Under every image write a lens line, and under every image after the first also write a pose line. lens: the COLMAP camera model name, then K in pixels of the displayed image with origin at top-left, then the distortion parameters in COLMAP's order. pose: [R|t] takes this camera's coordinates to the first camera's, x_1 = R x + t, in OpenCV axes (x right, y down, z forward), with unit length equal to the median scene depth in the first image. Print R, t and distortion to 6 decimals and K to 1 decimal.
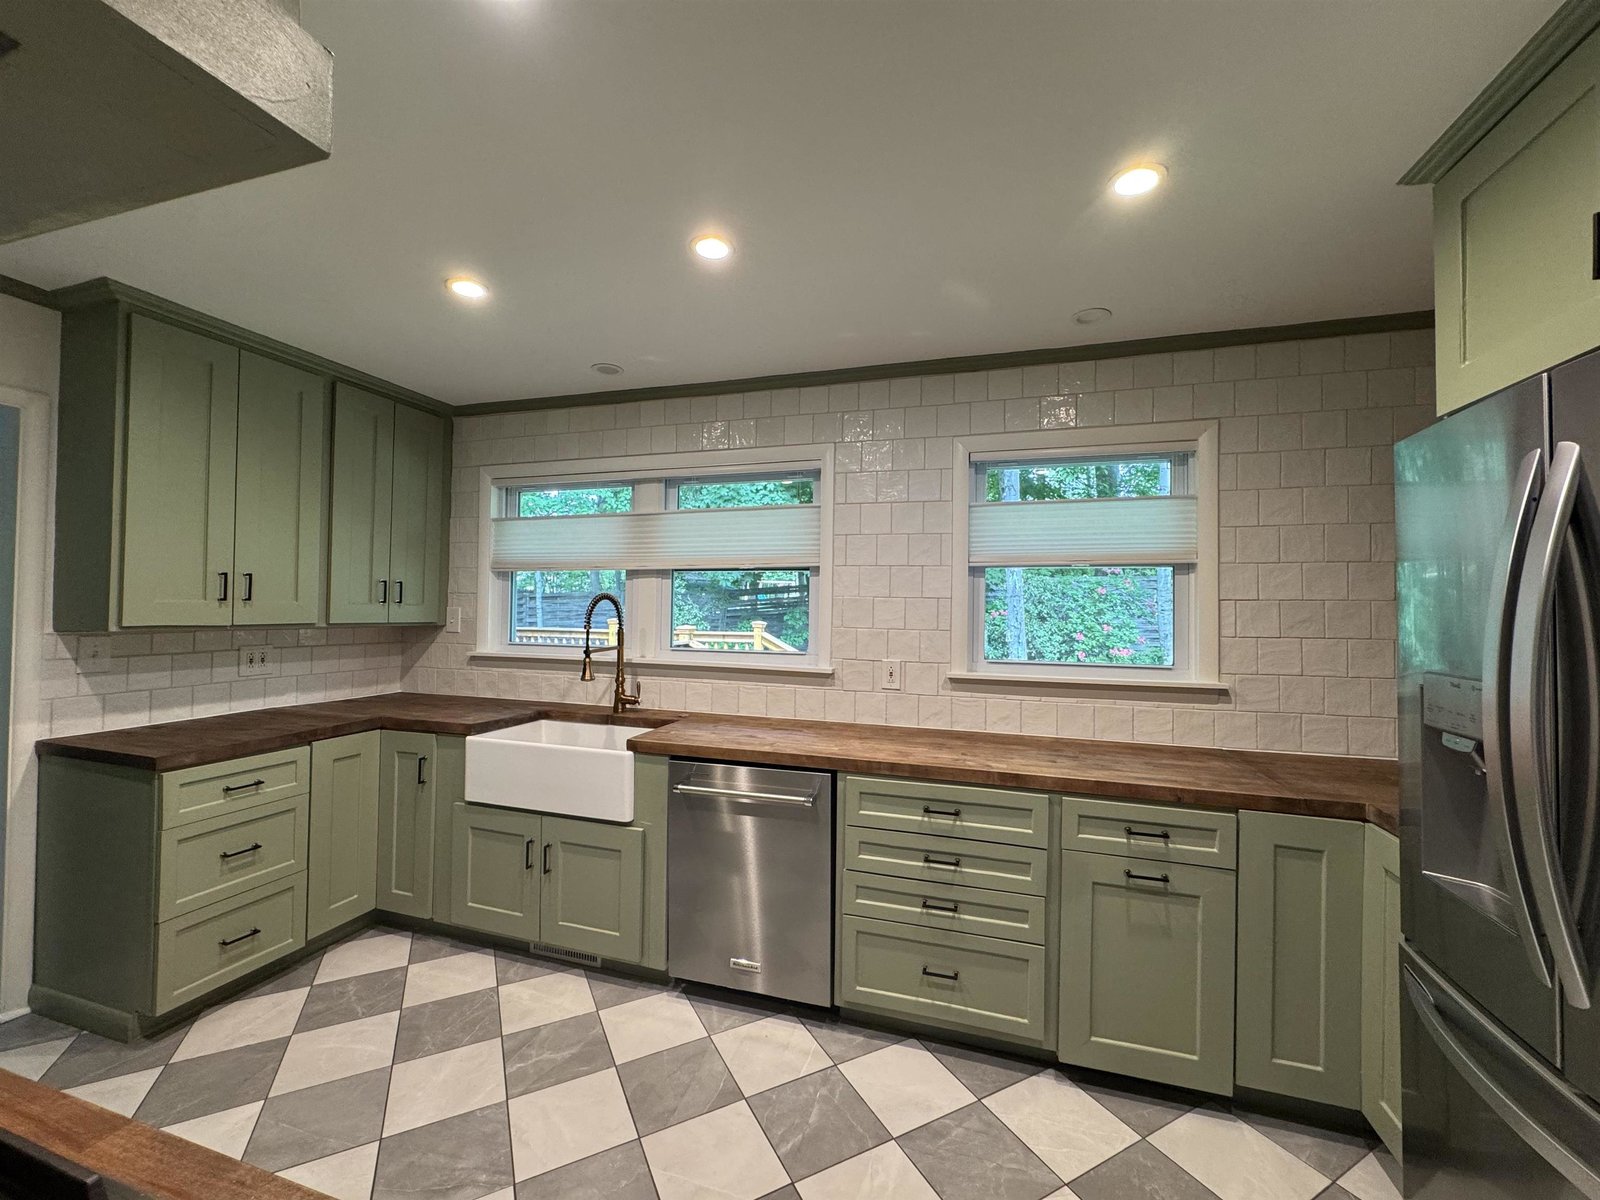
lens RADIAL K [[634.3, 0, 802.0], [0, 634.3, 598.4], [0, 0, 1]] dist [-0.000274, 0.000111]
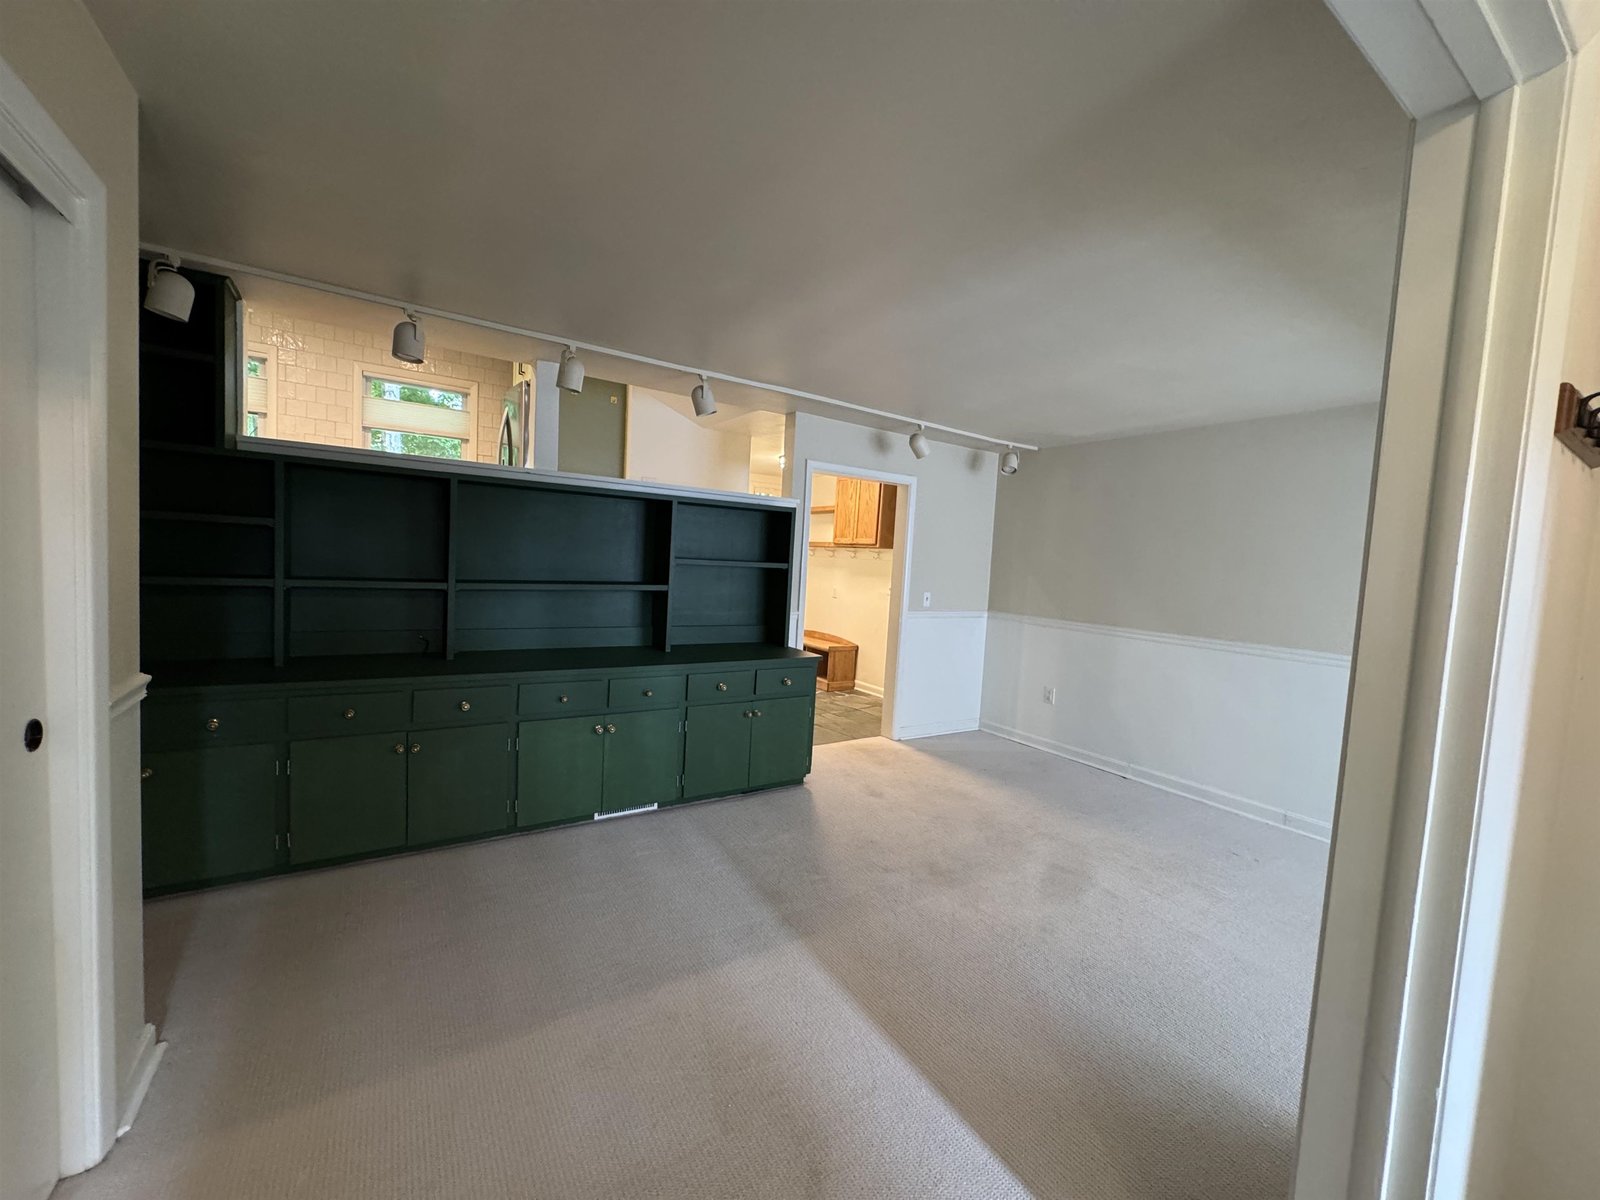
lens RADIAL K [[634.3, 0, 802.0], [0, 634.3, 598.4], [0, 0, 1]] dist [-0.000274, 0.000111]
pose [[0.640221, -0.027524, 0.767698, -0.445099], [-0.052624, 0.995439, 0.079575, 0.281987], [-0.766386, -0.091345, 0.635852, -1.546280]]
